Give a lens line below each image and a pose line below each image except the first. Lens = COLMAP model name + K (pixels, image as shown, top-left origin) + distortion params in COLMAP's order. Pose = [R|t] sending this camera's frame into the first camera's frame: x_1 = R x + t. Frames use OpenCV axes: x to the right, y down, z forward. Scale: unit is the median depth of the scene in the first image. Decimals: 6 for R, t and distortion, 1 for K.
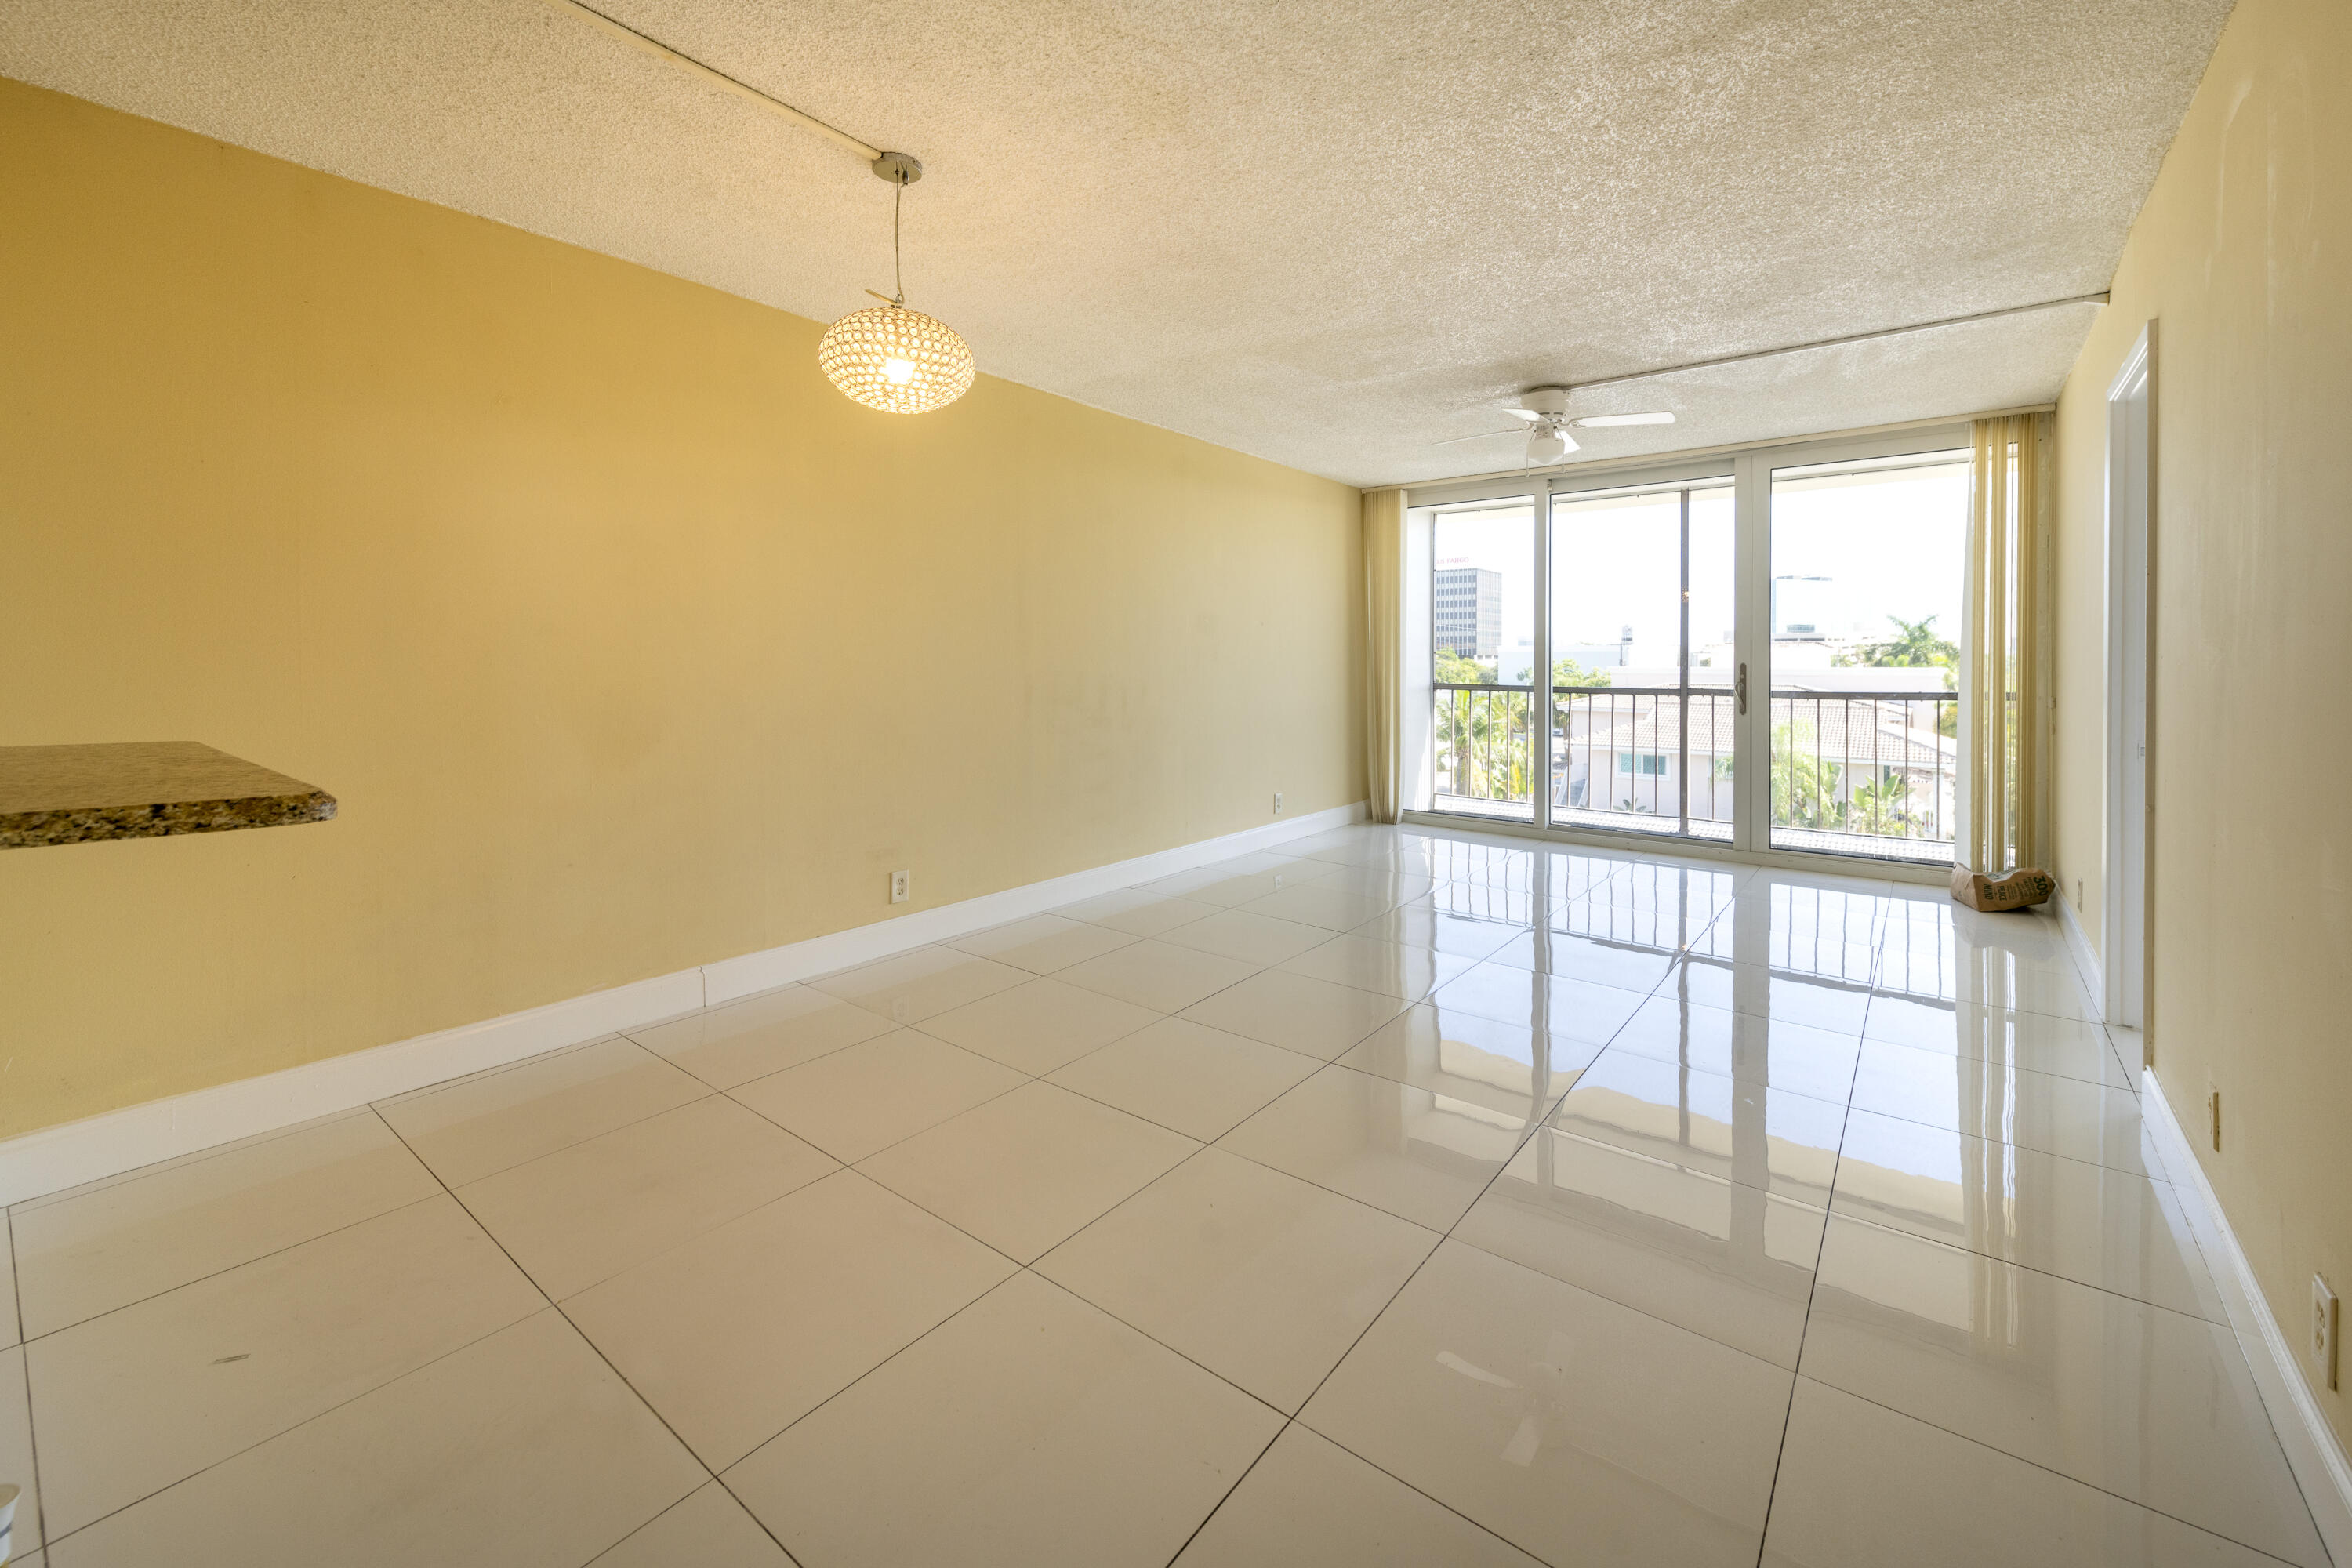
lens RADIAL K [[974.2, 0, 1163.6], [0, 974.2, 687.7], [0, 0, 1]] dist [-0.000070, -0.000543]
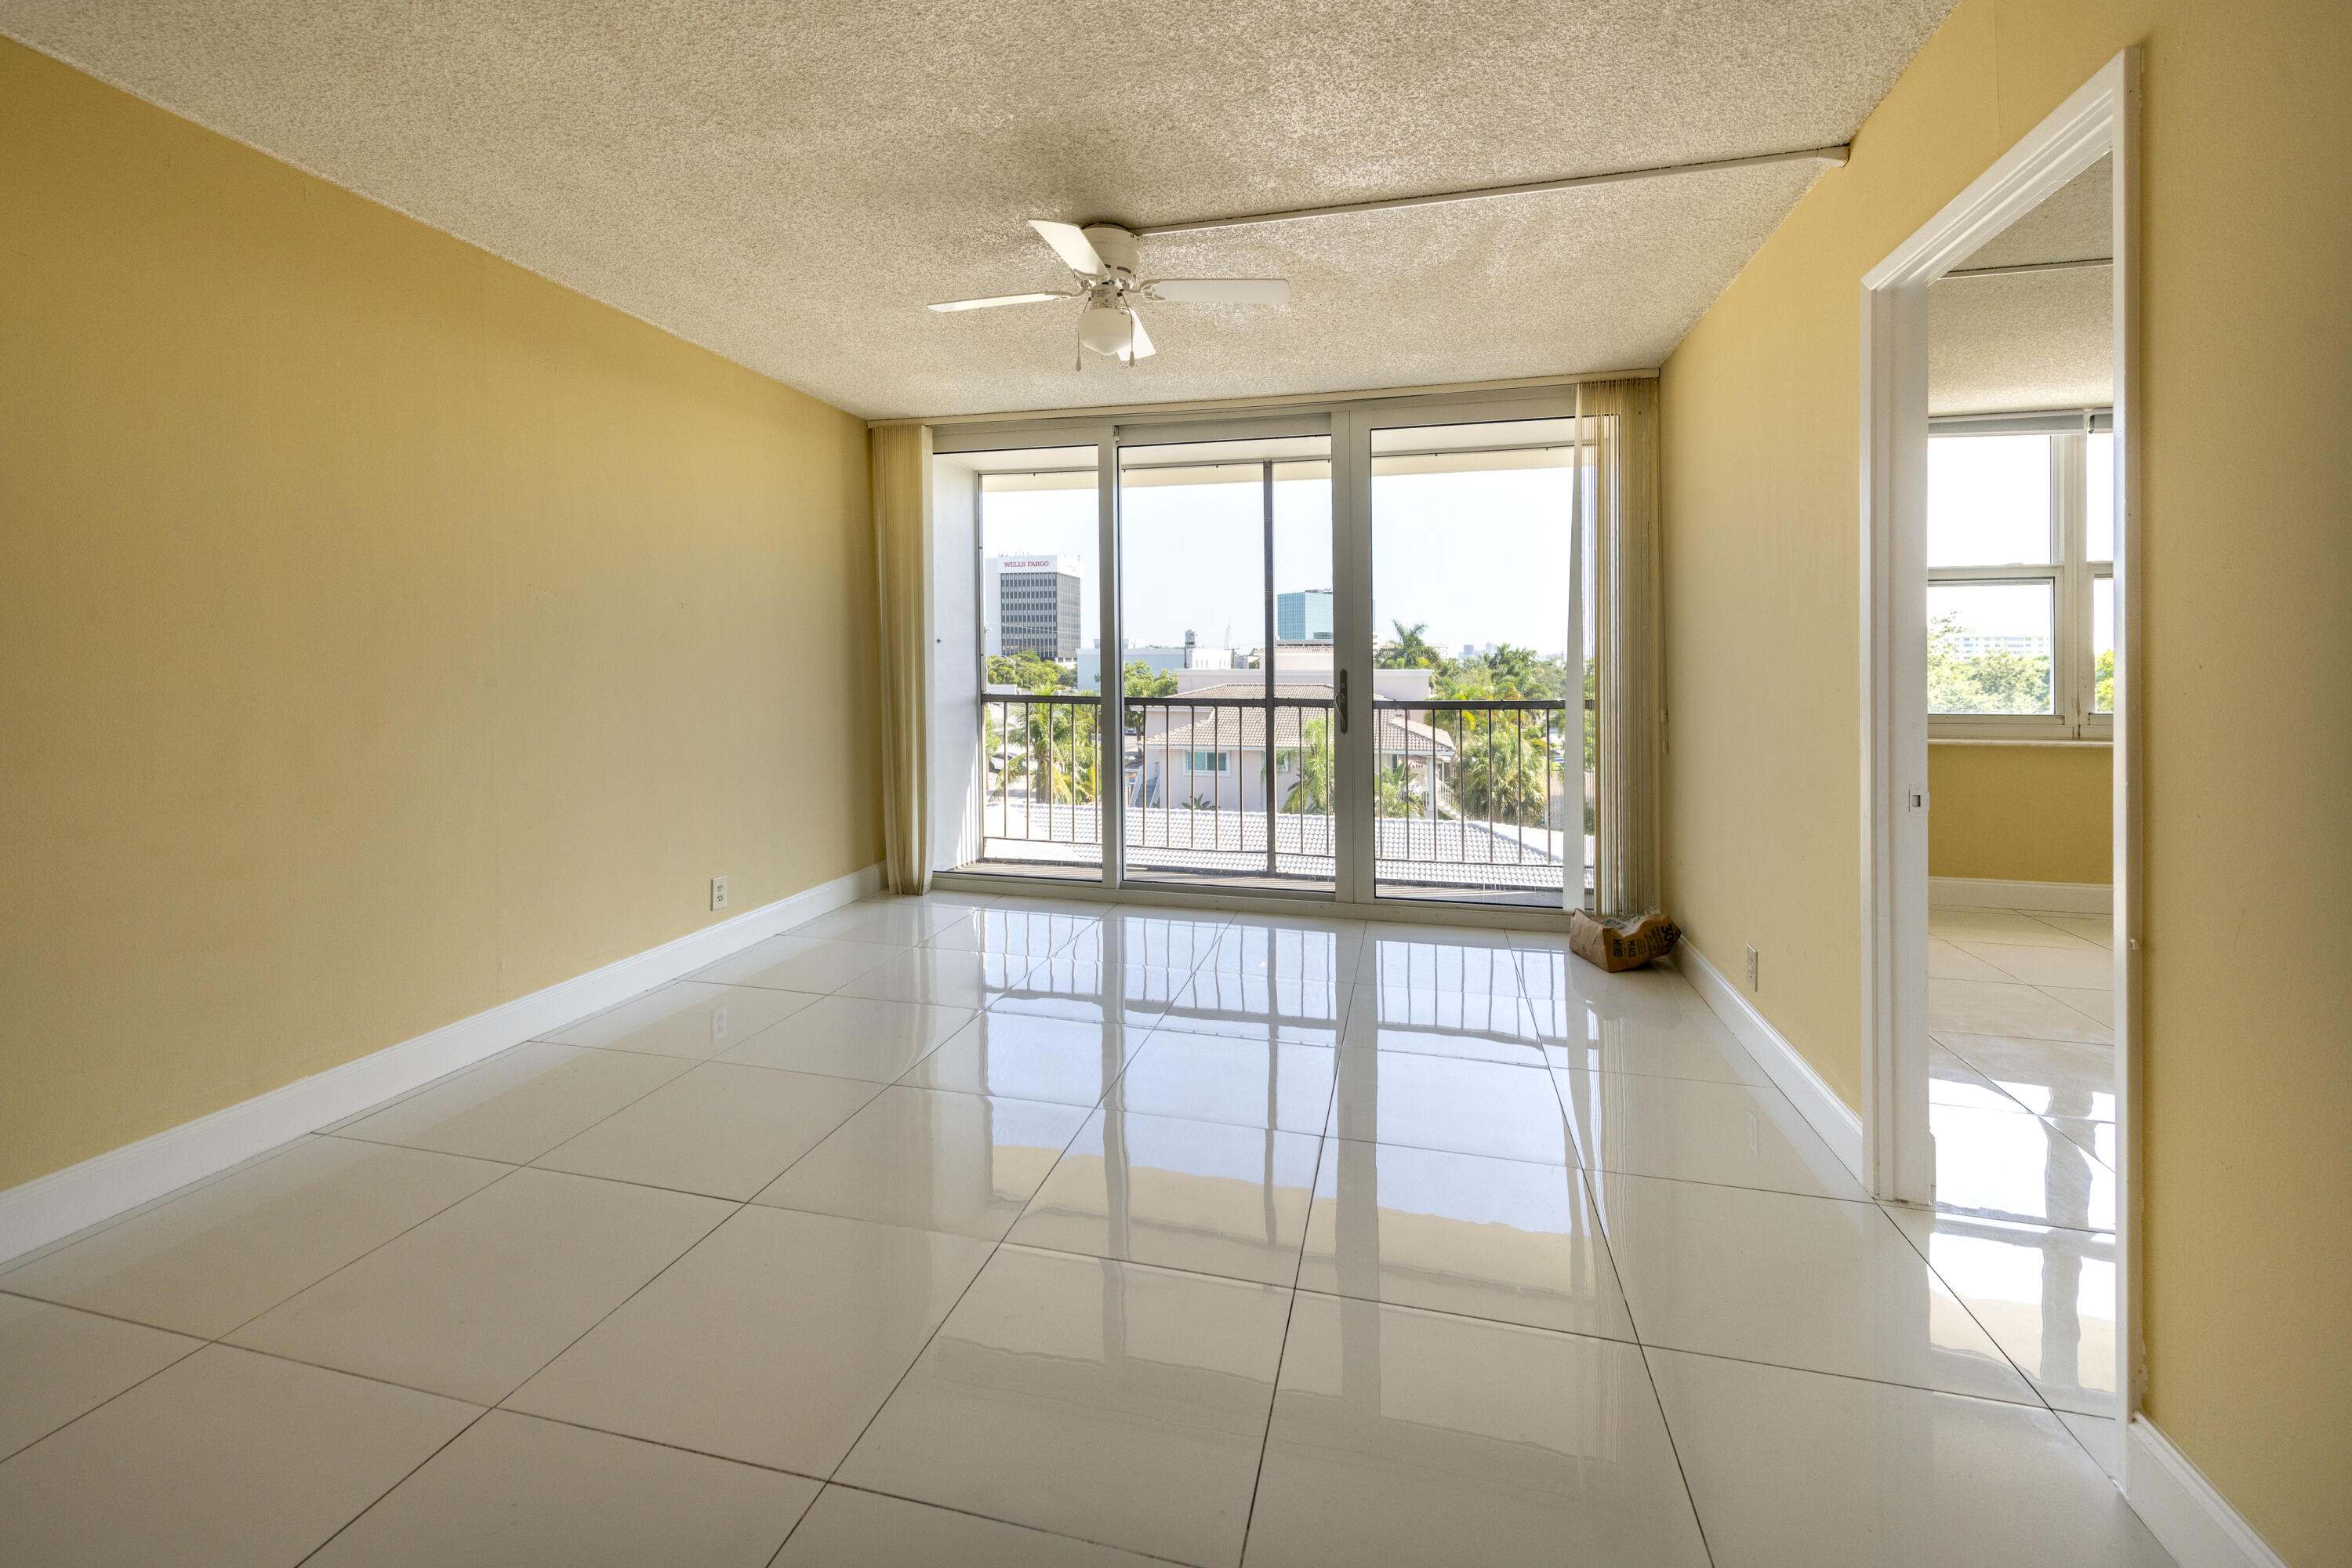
lens RADIAL K [[974.2, 0, 1163.6], [0, 974.2, 687.7], [0, 0, 1]] dist [-0.000070, -0.000543]
pose [[0.914039, -0.010594, 0.405487, 0.112299], [0.011504, 0.999934, 0.000193, -0.009740], [-0.405462, 0.004489, 0.914101, 0.273947]]
